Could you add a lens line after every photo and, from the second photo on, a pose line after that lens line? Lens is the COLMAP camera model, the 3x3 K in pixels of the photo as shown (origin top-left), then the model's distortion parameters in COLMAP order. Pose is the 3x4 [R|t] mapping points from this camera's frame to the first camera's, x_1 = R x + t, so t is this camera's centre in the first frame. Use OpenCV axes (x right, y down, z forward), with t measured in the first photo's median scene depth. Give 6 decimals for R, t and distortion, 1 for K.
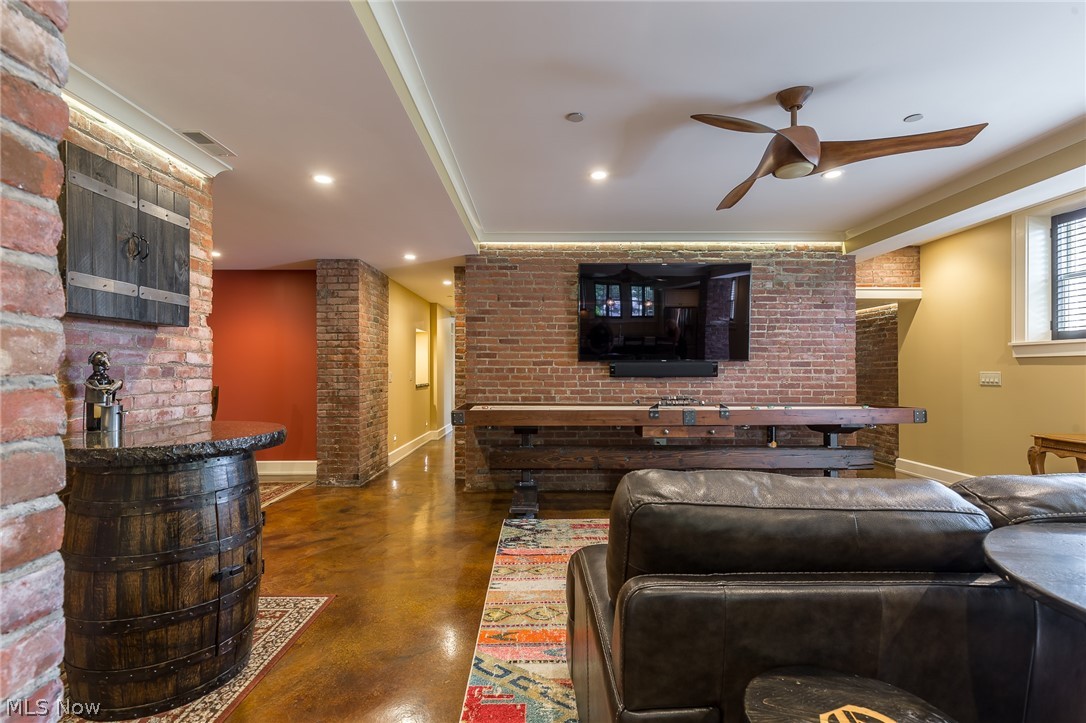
lens RADIAL K [[493.2, 0, 541.5], [0, 493.2, 365.1], [0, 0, 1]] dist [0.007849, -0.001171]
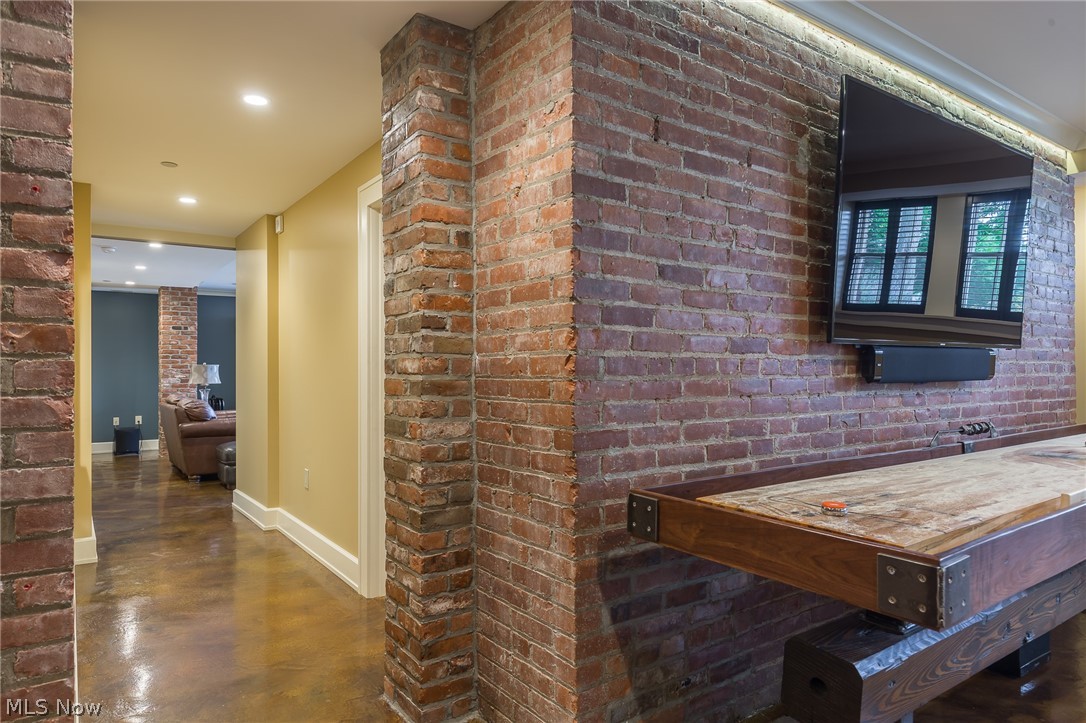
lens RADIAL K [[674.3, 0, 543.0], [0, 674.3, 361.5], [0, 0, 1]] dist [-0.000080, -0.001278]
pose [[0.818711, 0.003542, 0.574194, -0.384833], [-0.003354, 0.999993, -0.001386, 0.008413], [-0.574195, -0.000791, 0.818718, 0.697658]]
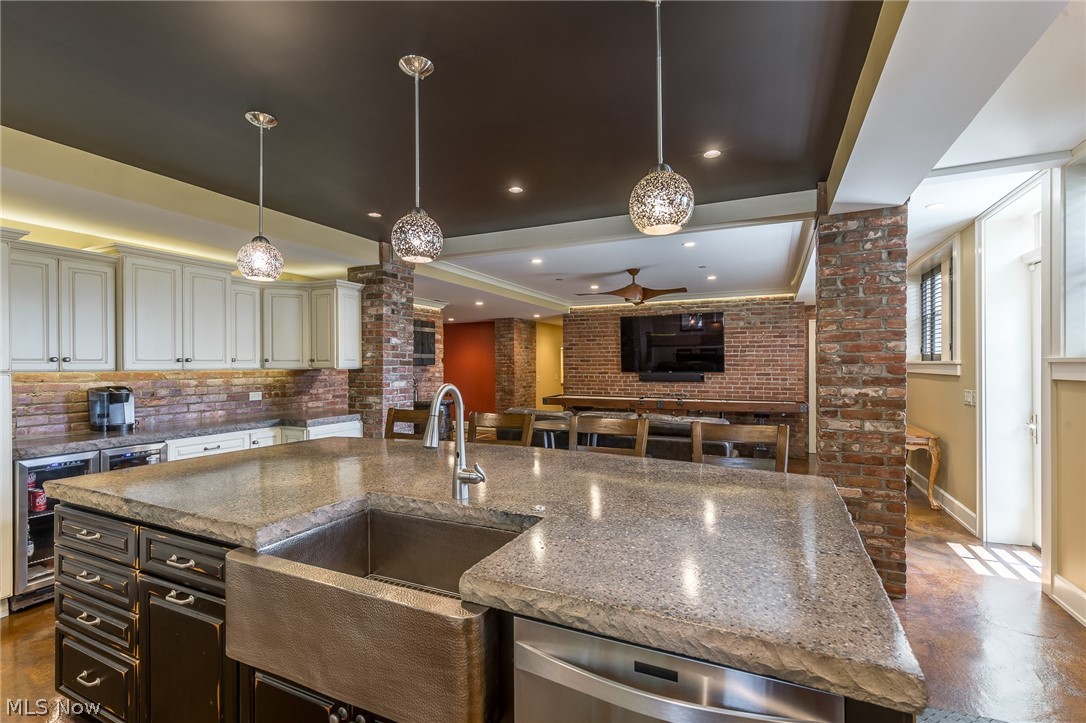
lens RADIAL K [[487.7, 0, 543.1], [0, 487.7, 365.3], [0, 0, 1]] dist [0.006484, -0.000837]
pose [[0.902538, -0.001680, -0.430607, 0.562457], [0.005919, 0.999946, 0.008504, -0.047450], [0.430570, -0.010224, 0.902499, -0.676276]]
